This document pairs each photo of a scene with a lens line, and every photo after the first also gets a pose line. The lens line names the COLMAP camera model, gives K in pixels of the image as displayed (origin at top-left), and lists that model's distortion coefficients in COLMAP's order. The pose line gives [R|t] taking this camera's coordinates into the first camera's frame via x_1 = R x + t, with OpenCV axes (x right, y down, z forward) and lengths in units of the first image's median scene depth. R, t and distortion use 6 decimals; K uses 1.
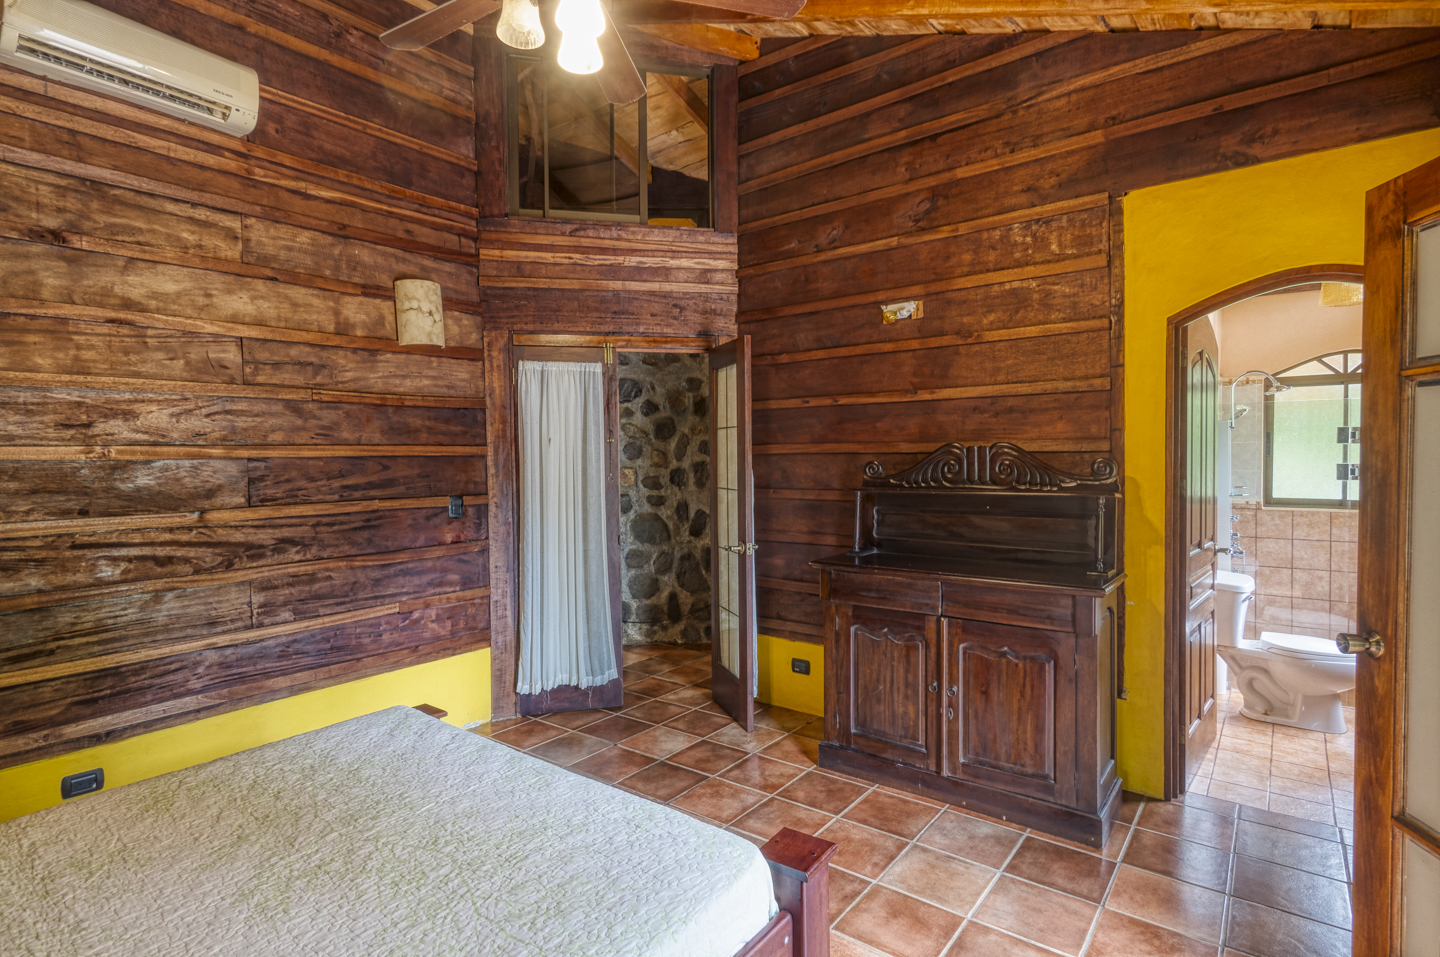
lens RADIAL K [[729.9, 0, 722.0], [0, 729.9, 470.8], [0, 0, 1]] dist [0.006202, -0.002763]
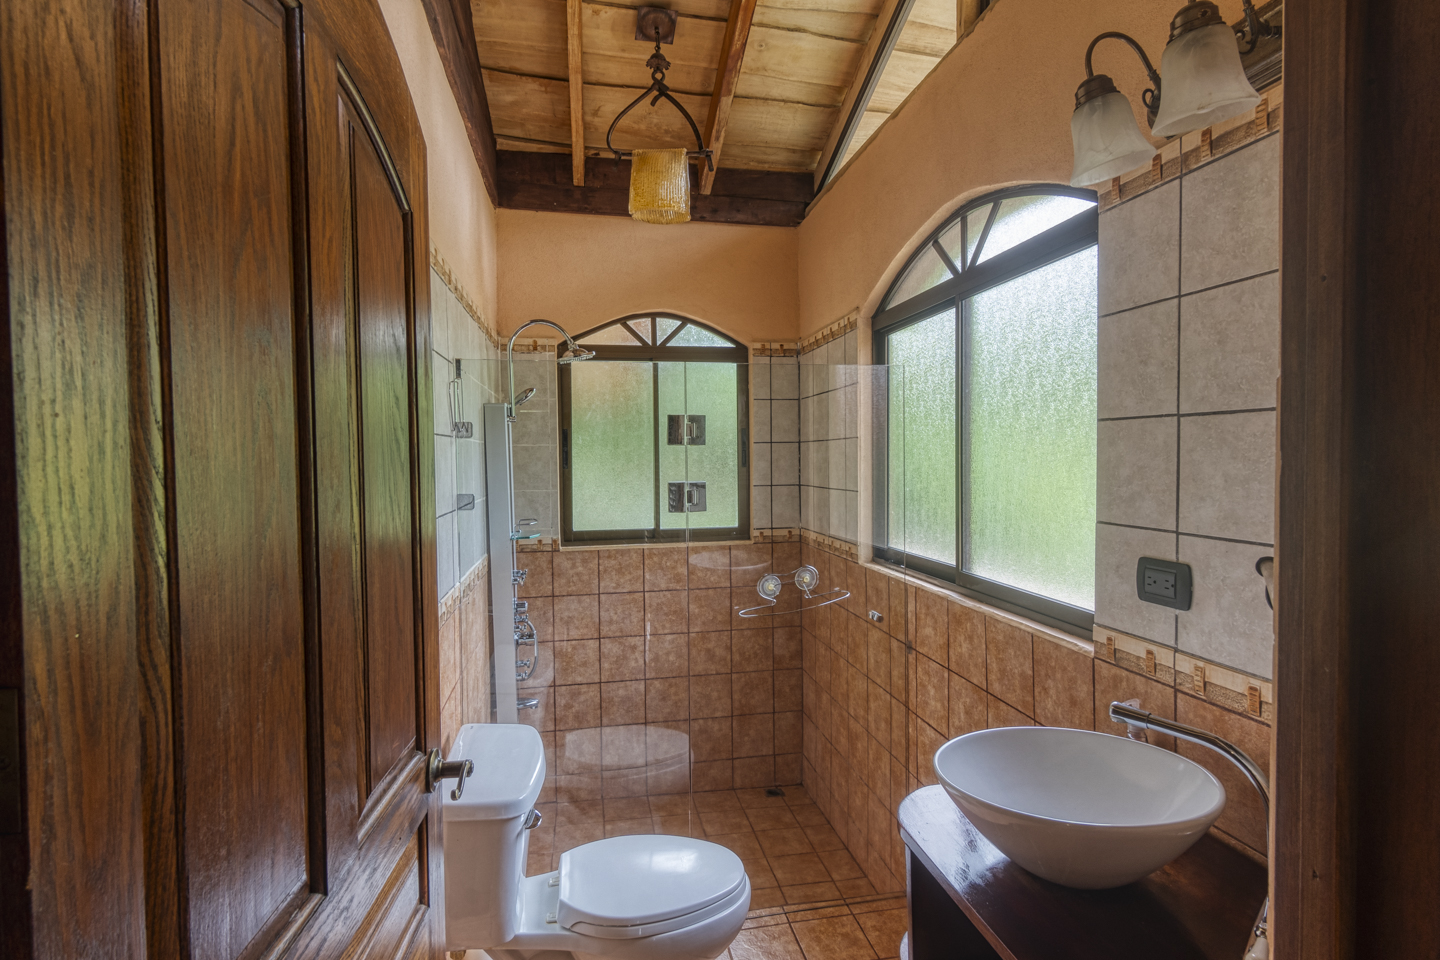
lens RADIAL K [[729.9, 0, 722.0], [0, 729.9, 472.3], [0, 0, 1]] dist [0.006202, -0.002763]
pose [[0.661941, -0.017174, 0.749359, 0.430957], [0.023625, 0.999719, 0.002043, -0.015793], [-0.749183, 0.016351, 0.662161, 0.571047]]
